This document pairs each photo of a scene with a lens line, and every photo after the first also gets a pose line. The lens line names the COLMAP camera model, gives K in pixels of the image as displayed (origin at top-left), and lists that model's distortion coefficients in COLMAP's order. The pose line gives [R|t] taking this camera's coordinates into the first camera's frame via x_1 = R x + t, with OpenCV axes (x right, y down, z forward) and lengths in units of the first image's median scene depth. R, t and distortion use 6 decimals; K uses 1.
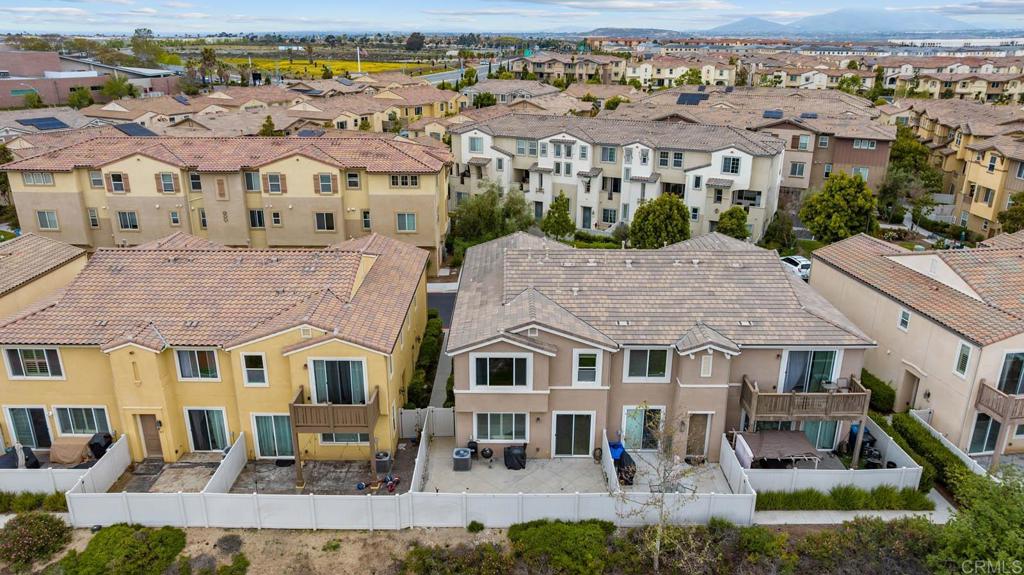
lens RADIAL K [[718.6, 0, 512.0], [0, 718.6, 287.5], [0, 0, 1]] dist [-0.039785, 0.030861]
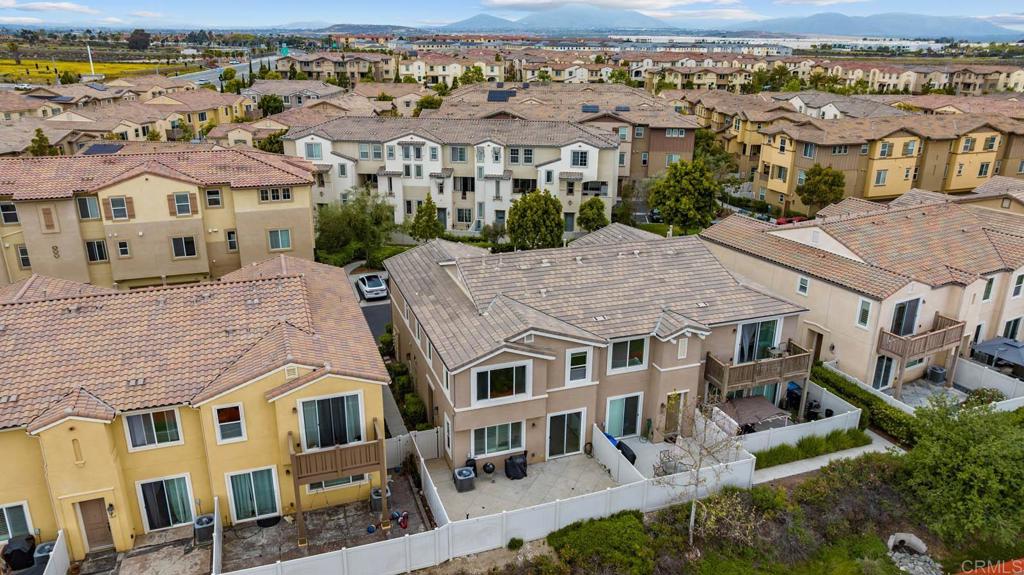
lens RADIAL K [[718.6, 0, 512.0], [0, 718.6, 287.5], [0, 0, 1]] dist [-0.039785, 0.030861]
pose [[0.940579, -0.109250, 0.321521, -0.172397], [0.107832, 0.993920, 0.022273, -0.018447], [-0.321999, 0.013720, 0.946641, 0.037488]]
